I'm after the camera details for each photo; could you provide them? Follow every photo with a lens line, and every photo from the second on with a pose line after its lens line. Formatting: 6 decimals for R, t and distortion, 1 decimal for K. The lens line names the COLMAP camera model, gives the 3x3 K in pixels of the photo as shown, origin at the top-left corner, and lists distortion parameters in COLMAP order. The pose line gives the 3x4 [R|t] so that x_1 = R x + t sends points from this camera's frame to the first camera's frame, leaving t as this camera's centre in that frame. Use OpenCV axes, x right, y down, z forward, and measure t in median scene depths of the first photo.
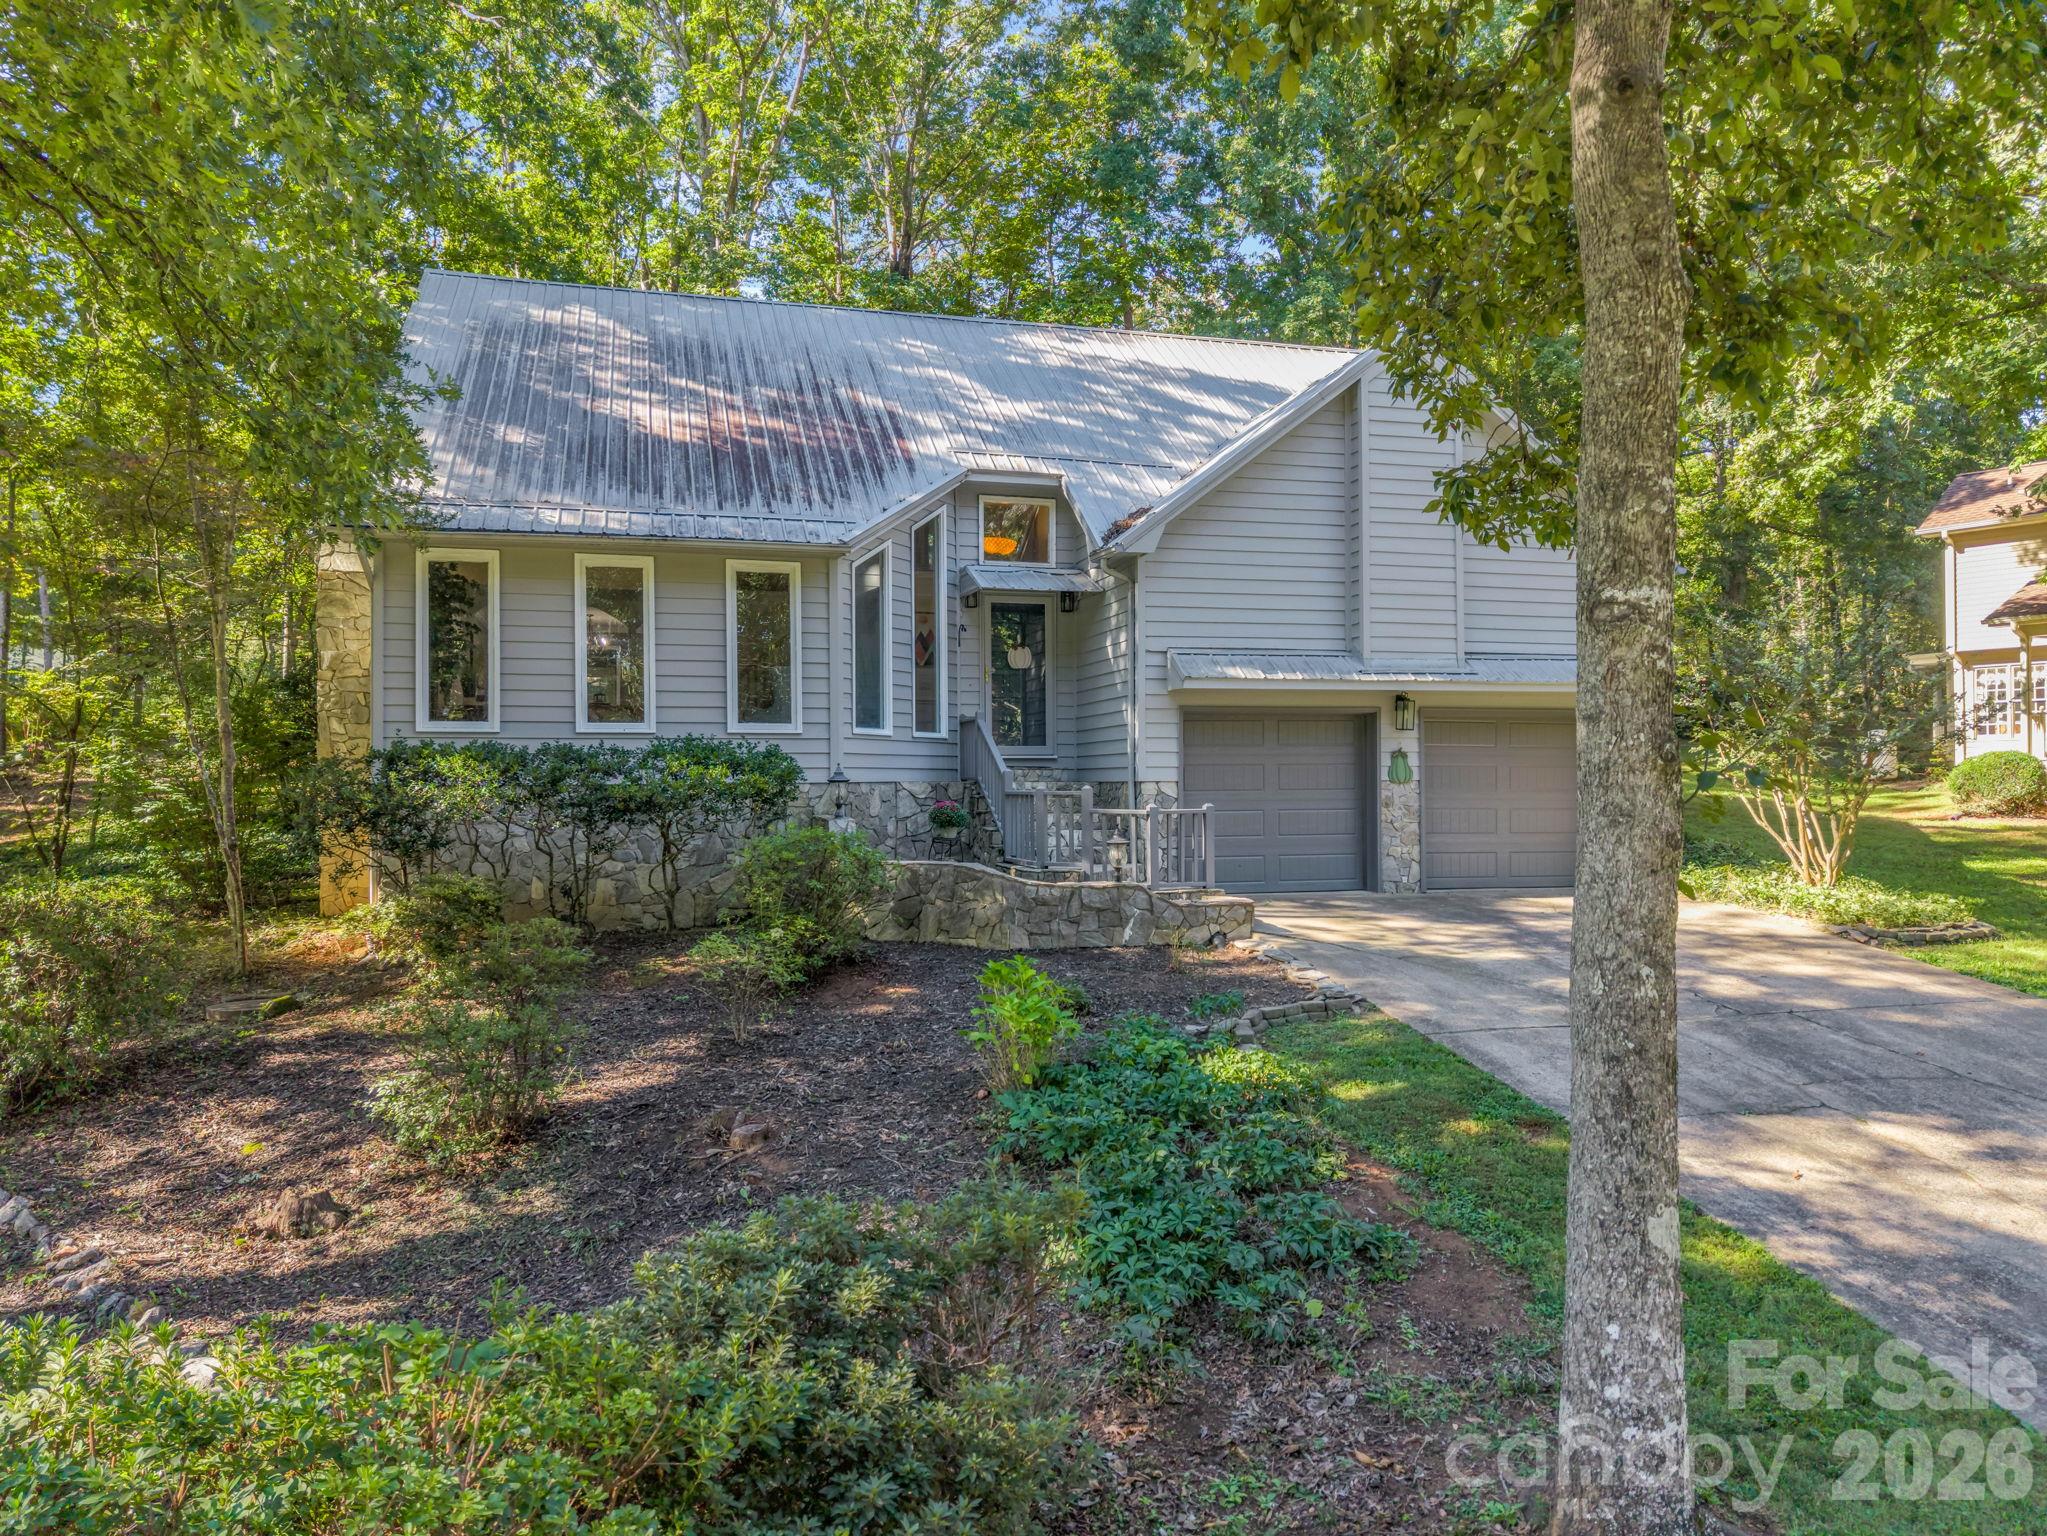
lens RADIAL K [[1387.9, 0, 1035.1], [0, 1387.9, 775.8], [0, 0, 1]] dist [0.035450, -0.000453]
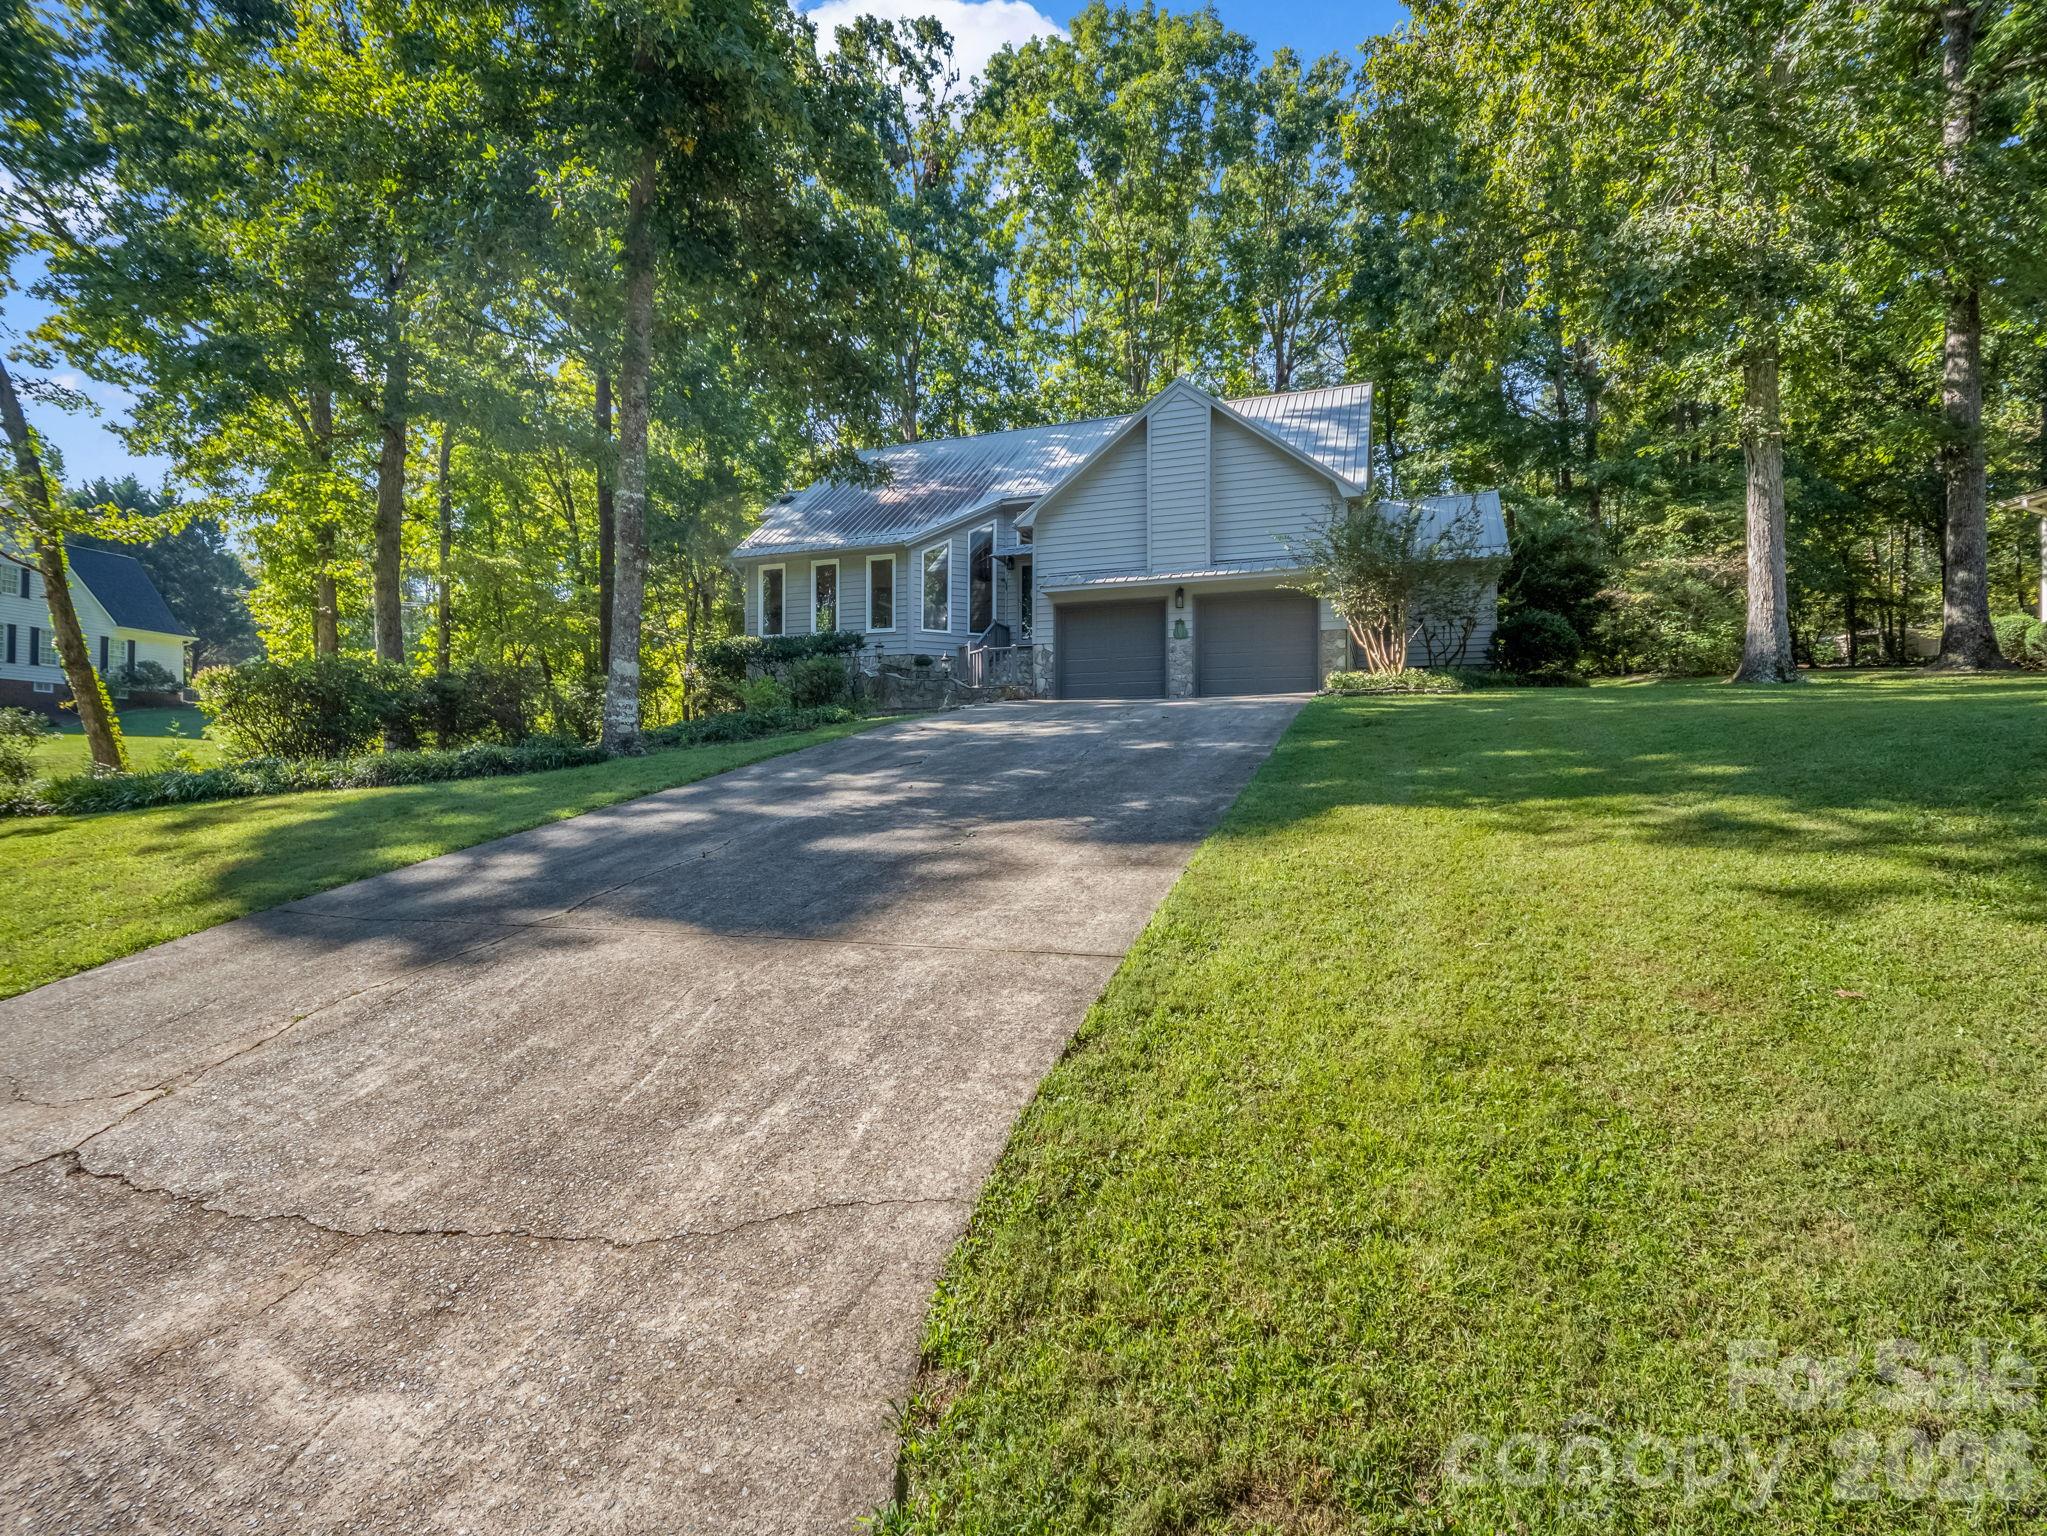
lens RADIAL K [[985.0, 0, 1023.5], [0, 985.0, 768.0], [0, 0, 1]] dist [-0.015674, 0.000209]
pose [[0.809001, -0.002783, -0.587800, 0.872397], [-0.003516, 0.999948, -0.009573, 0.190275], [0.587796, 0.009811, 0.808949, -0.131521]]
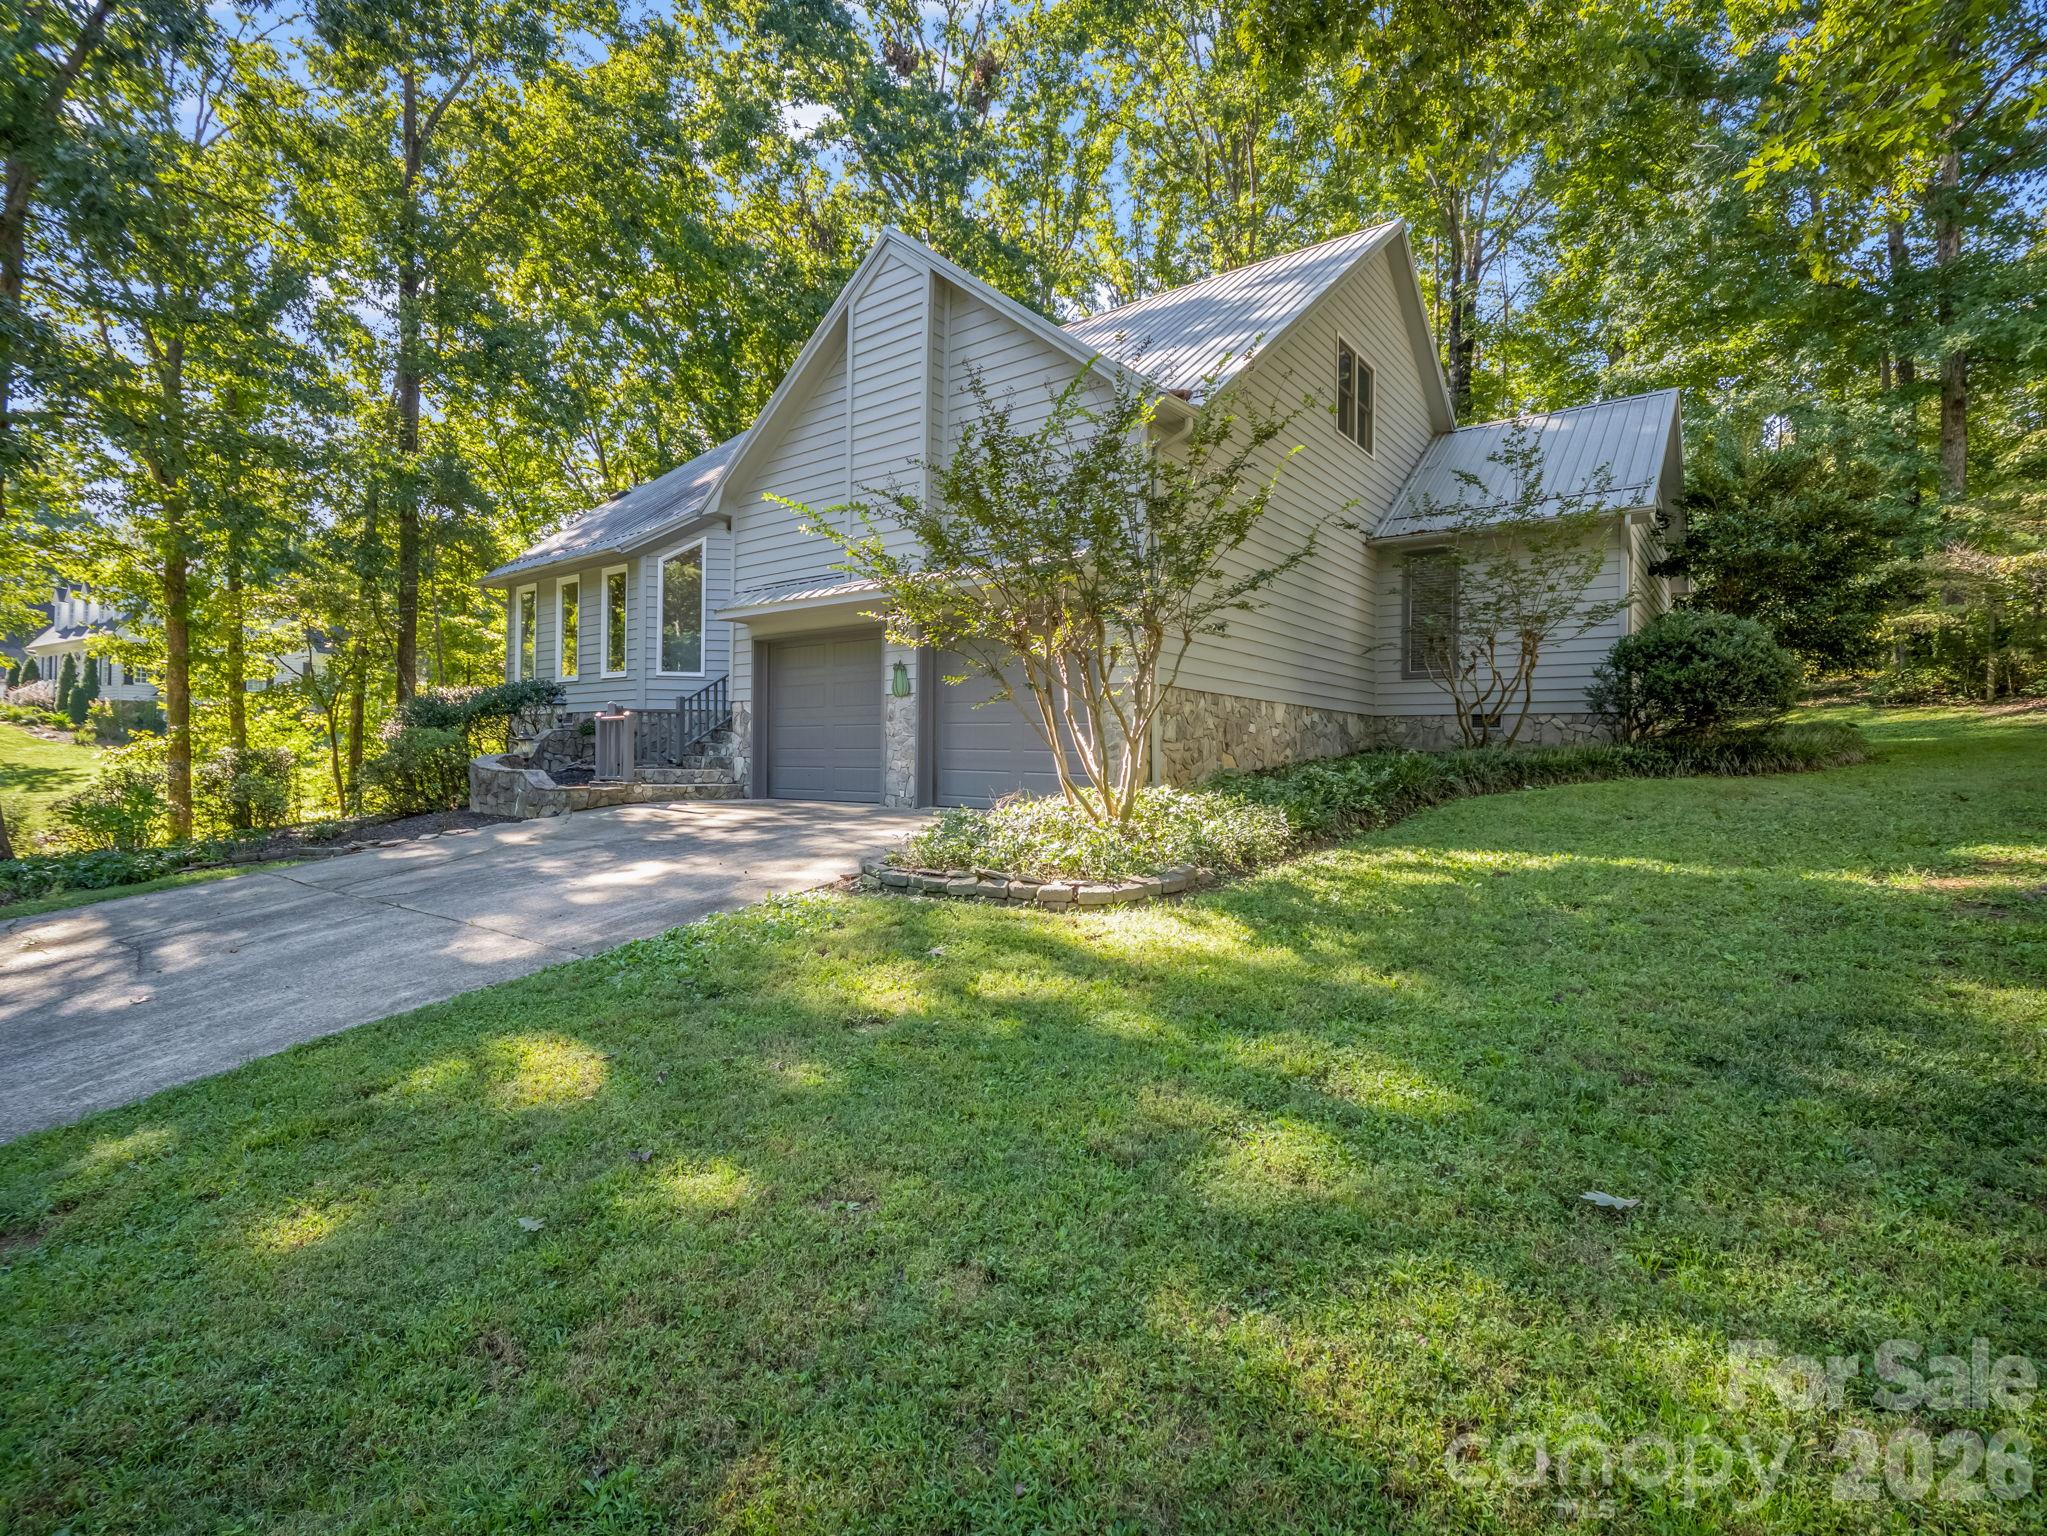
lens RADIAL K [[985.0, 0, 1023.5], [0, 985.0, 768.0], [0, 0, 1]] dist [-0.015674, 0.000209]
pose [[0.601936, 0.012783, -0.798442, 0.913893], [-0.011547, 0.999907, 0.007303, 0.052432], [0.798461, 0.004823, 0.602027, 0.677383]]
